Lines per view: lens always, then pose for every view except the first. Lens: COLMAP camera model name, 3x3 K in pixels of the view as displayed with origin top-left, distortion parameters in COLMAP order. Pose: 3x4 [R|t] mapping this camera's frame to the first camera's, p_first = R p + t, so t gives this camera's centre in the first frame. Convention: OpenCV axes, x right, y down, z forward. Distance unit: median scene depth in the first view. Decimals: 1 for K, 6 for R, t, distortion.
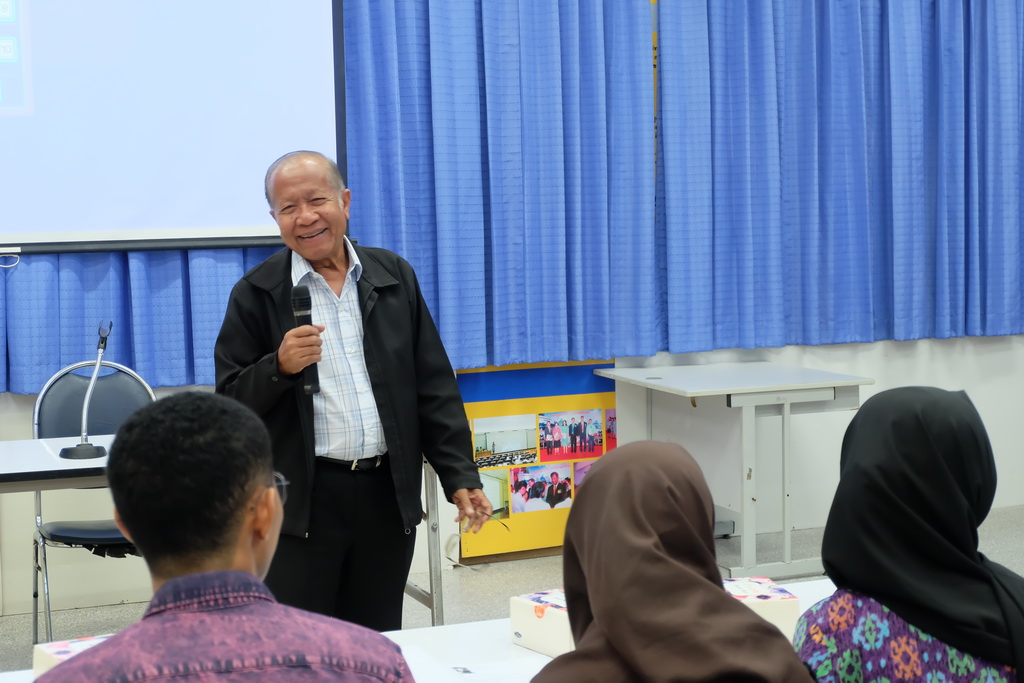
lens RADIAL K [[1712.9, 0, 534.9], [0, 1712.9, 320.6], [0, 0, 1]] dist [-0.029203, 0.000000]
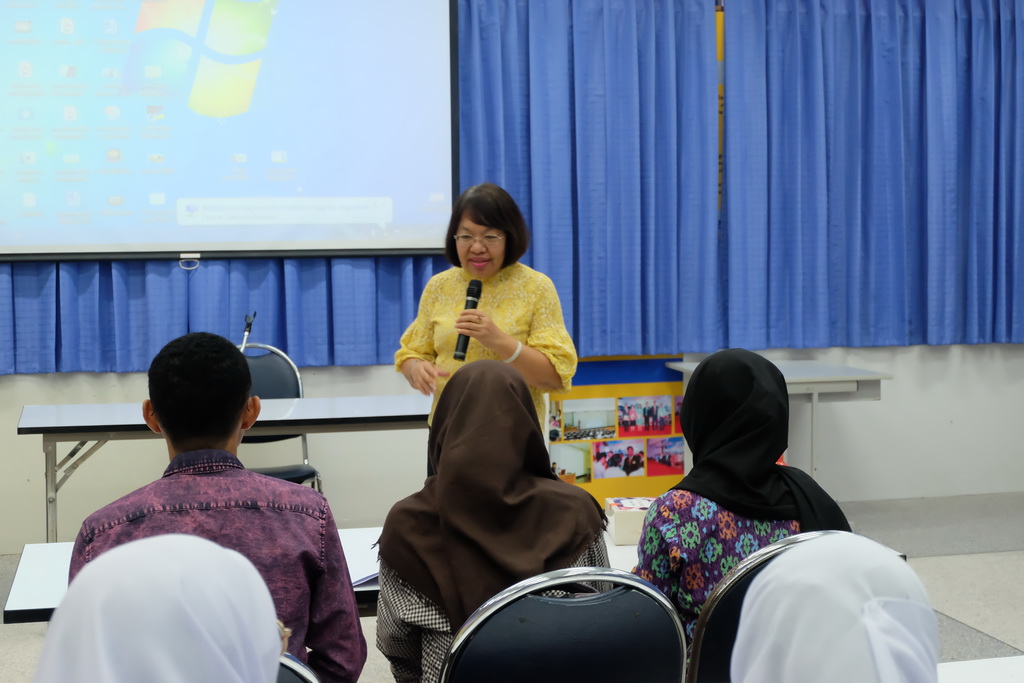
lens RADIAL K [[1562.0, 0, 532.1], [0, 1562.0, 320.6], [0, 0, 1]] dist [-0.009710, 0.000000]
pose [[0.992001, 0.019630, -0.124697, 0.078396], [-0.020658, 0.999762, -0.006958, 0.008499], [0.124531, 0.009478, 0.992170, -0.108229]]
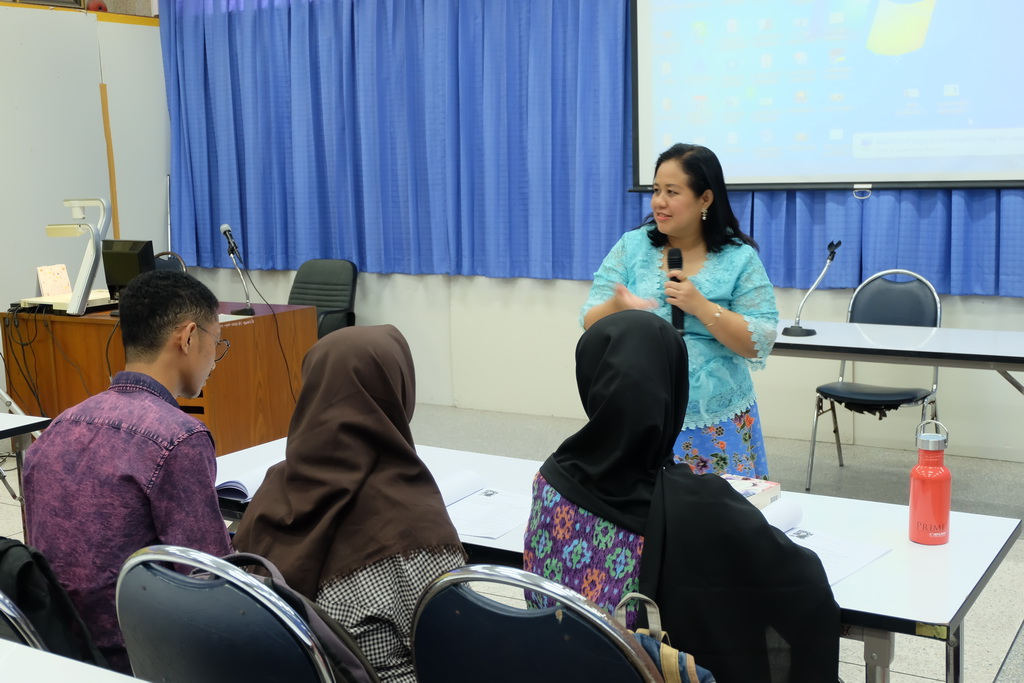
lens RADIAL K [[1210.4, 0, 507.1], [0, 1210.4, 334.2], [0, 0, 1]] dist [-0.009563, 0.000000]
pose [[0.579740, 0.117997, -0.806212, 0.285371], [-0.049528, 0.992732, 0.109681, -0.013083], [0.813295, -0.023657, 0.581371, 0.157933]]
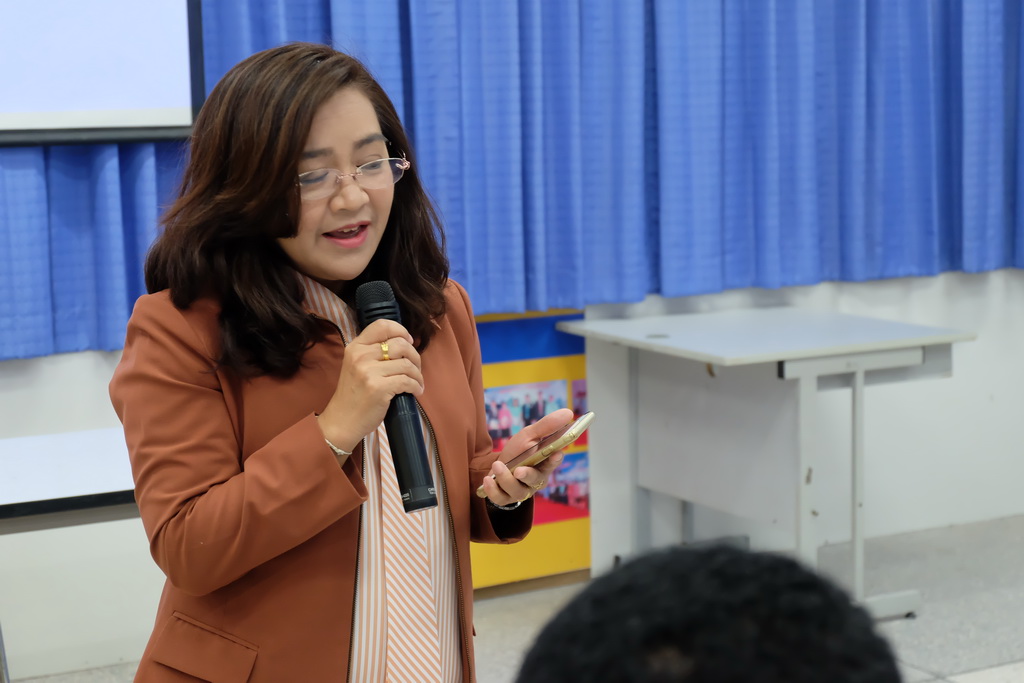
lens RADIAL K [[2138.1, 0, 528.5], [0, 2138.1, 308.0], [0, 0, 1]] dist [0.089357, 0.000000]
pose [[0.991929, -0.014967, 0.125911, -0.083639], [0.010531, 0.999303, 0.035827, -0.007874], [-0.126359, -0.034212, 0.991394, 0.158047]]
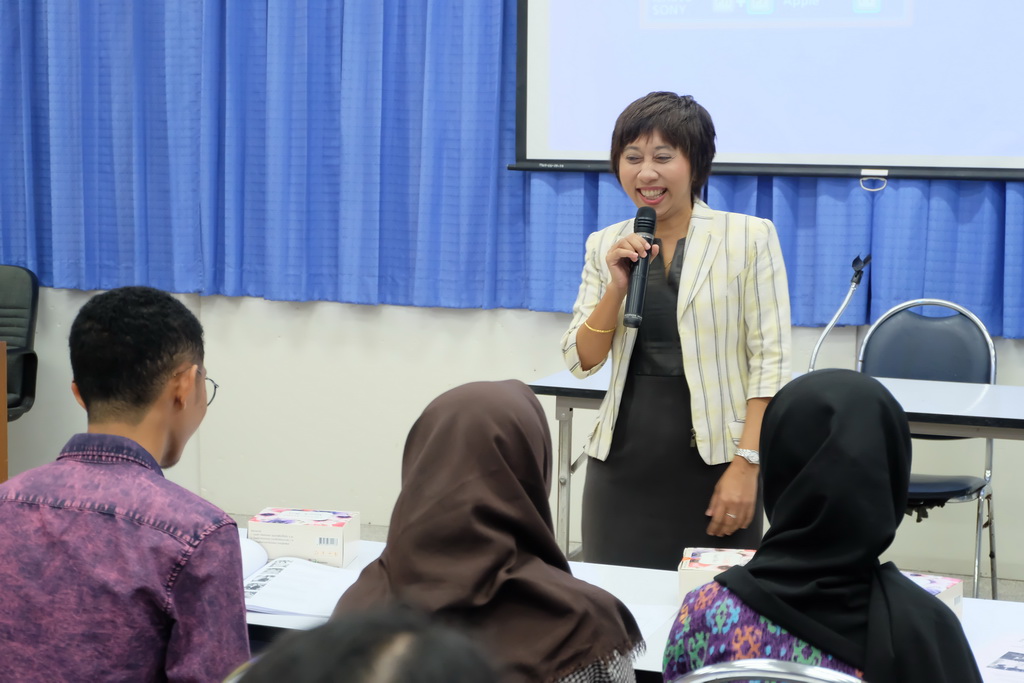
lens RADIAL K [[2138.1, 0, 514.9], [0, 2138.1, 331.7], [0, 0, 1]] dist [0.089357, 0.000000]
pose [[0.725754, 0.101704, -0.680395, 0.299305], [-0.076640, 0.994808, 0.066953, -0.015663], [0.683672, 0.003554, 0.729781, 0.014263]]
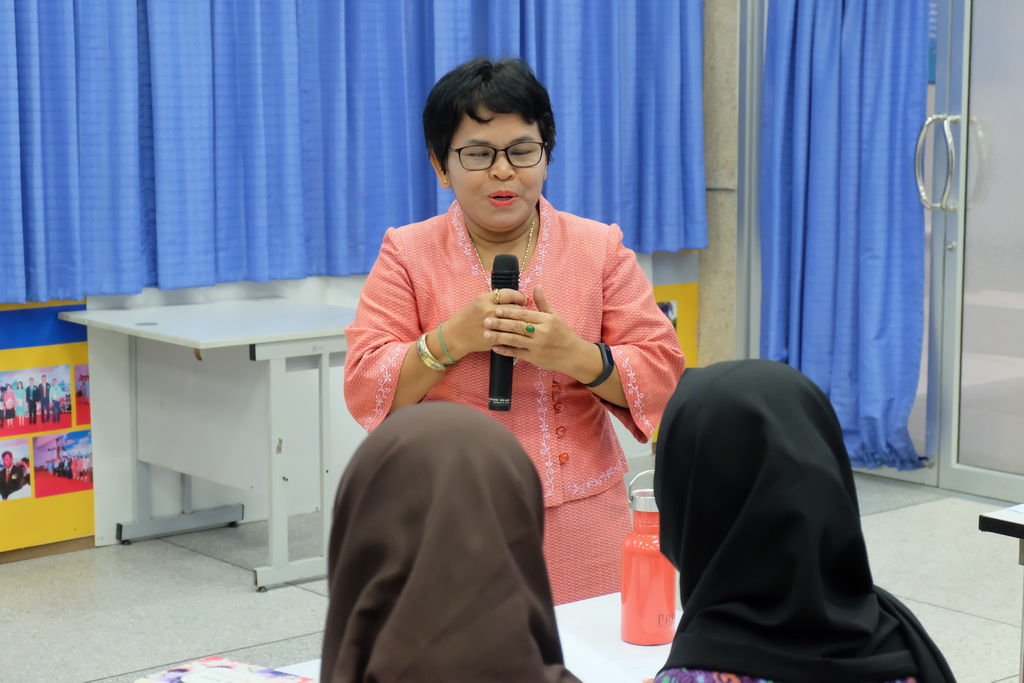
lens RADIAL K [[2110.7, 0, 546.2], [0, 2110.7, 310.9], [0, 0, 1]] dist [0.091808, 0.000000]
pose [[0.951747, -0.019360, 0.306273, -0.046947], [0.008054, 0.999240, 0.038137, -0.006011], [-0.306778, -0.033830, 0.951180, 0.050613]]
